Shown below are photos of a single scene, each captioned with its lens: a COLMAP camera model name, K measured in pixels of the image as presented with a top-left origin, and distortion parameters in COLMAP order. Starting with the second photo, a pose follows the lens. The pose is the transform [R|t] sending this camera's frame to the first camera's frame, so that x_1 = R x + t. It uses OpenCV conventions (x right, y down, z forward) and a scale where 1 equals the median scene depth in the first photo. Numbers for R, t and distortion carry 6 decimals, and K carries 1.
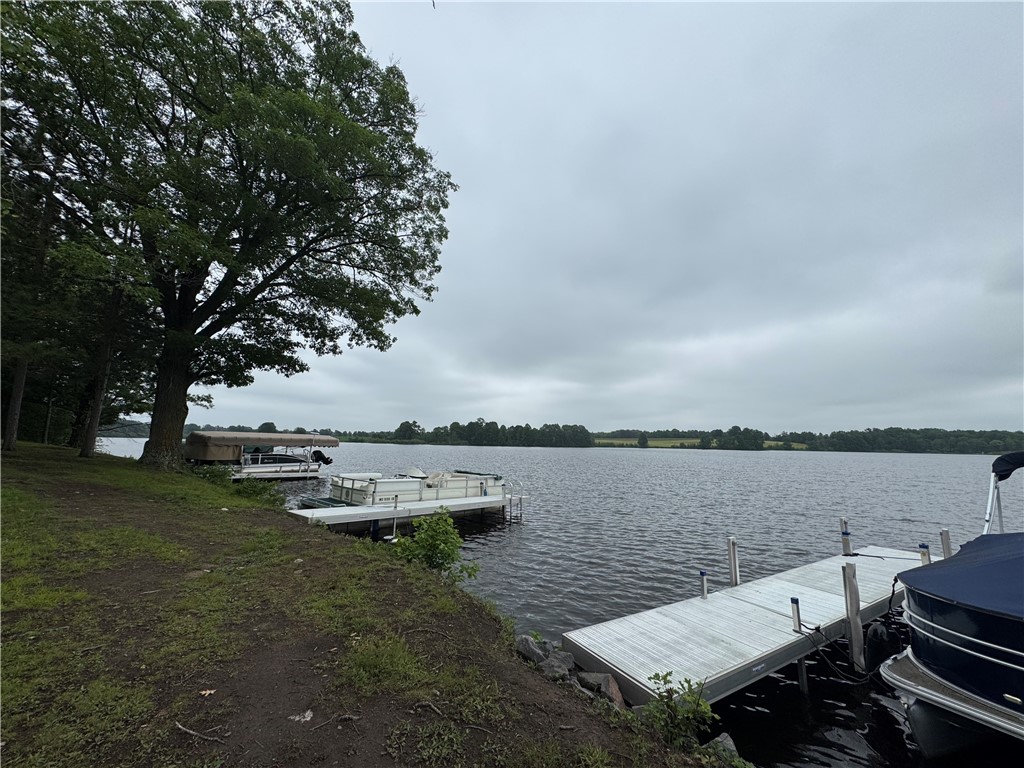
lens RADIAL K [[414.9, 0, 516.6], [0, 414.9, 383.5], [0, 0, 1]] dist [0.000298, 0.000496]
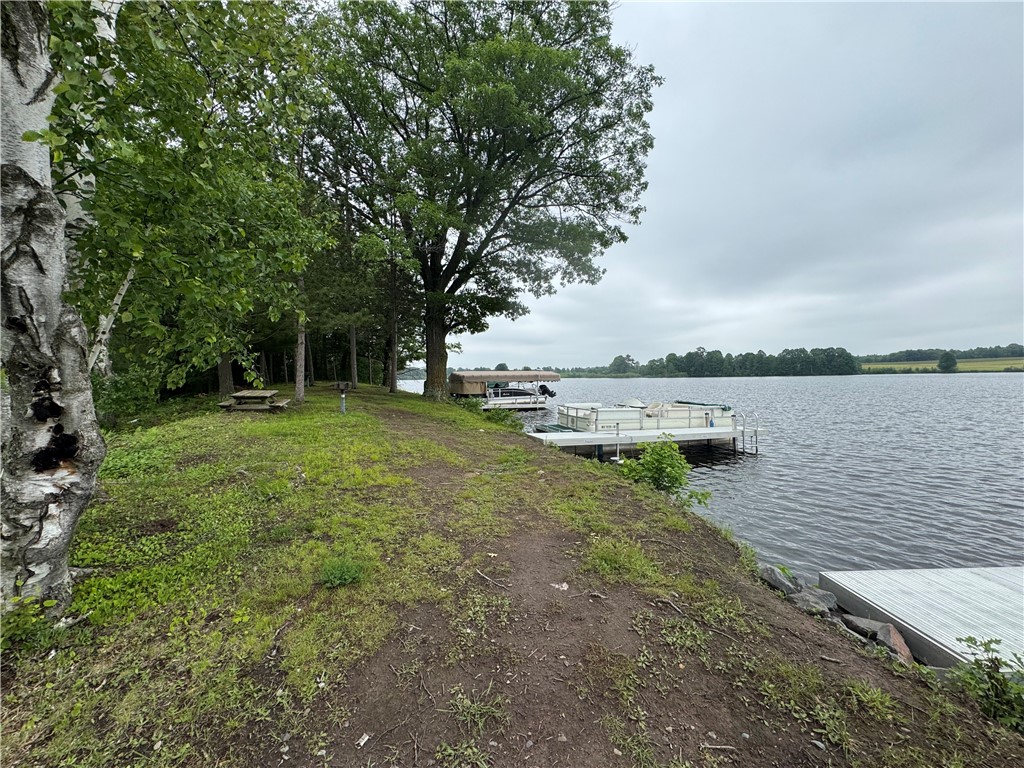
lens RADIAL K [[414.9, 0, 510.5], [0, 414.9, 385.5], [0, 0, 1]] dist [0.000298, 0.000496]
pose [[0.868409, -0.022025, -0.495358, -0.003490], [0.102115, 0.985542, 0.135198, 0.005419], [0.485219, -0.167991, 0.858103, -0.003606]]
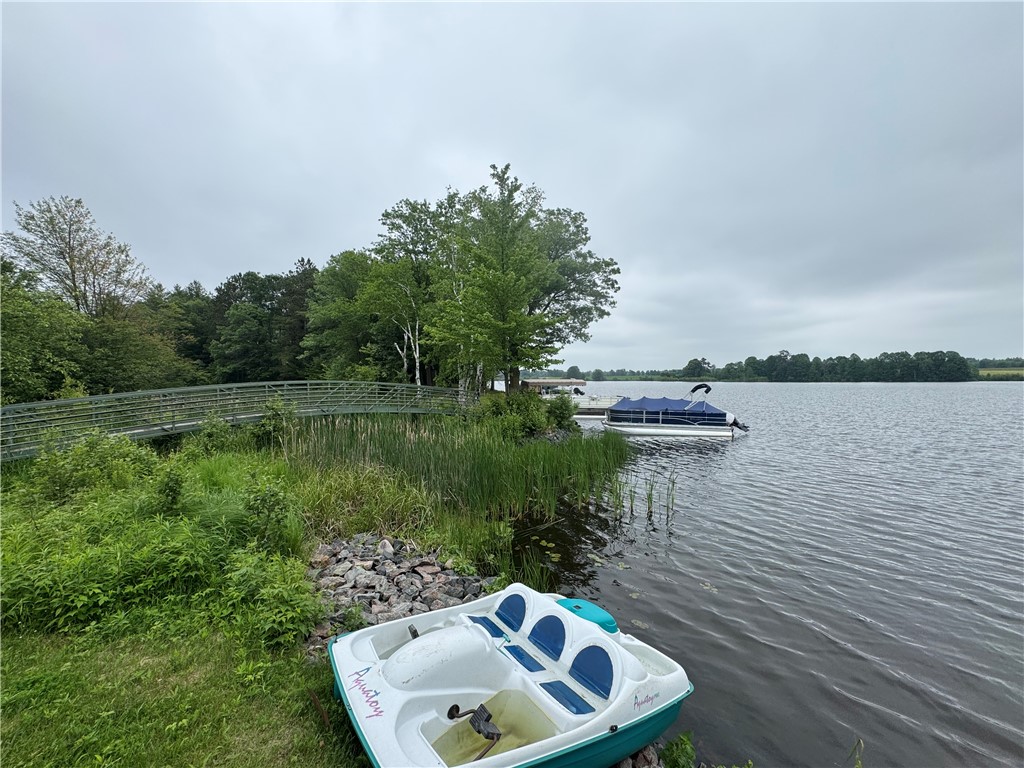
lens RADIAL K [[414.9, 0, 512.5], [0, 414.9, 377.7], [0, 0, 1]] dist [0.000298, 0.000496]
pose [[0.769762, -0.024853, -0.637847, 0.819972], [0.110028, 0.989452, 0.094230, -0.151683], [0.628777, -0.142716, 0.764377, -1.007463]]
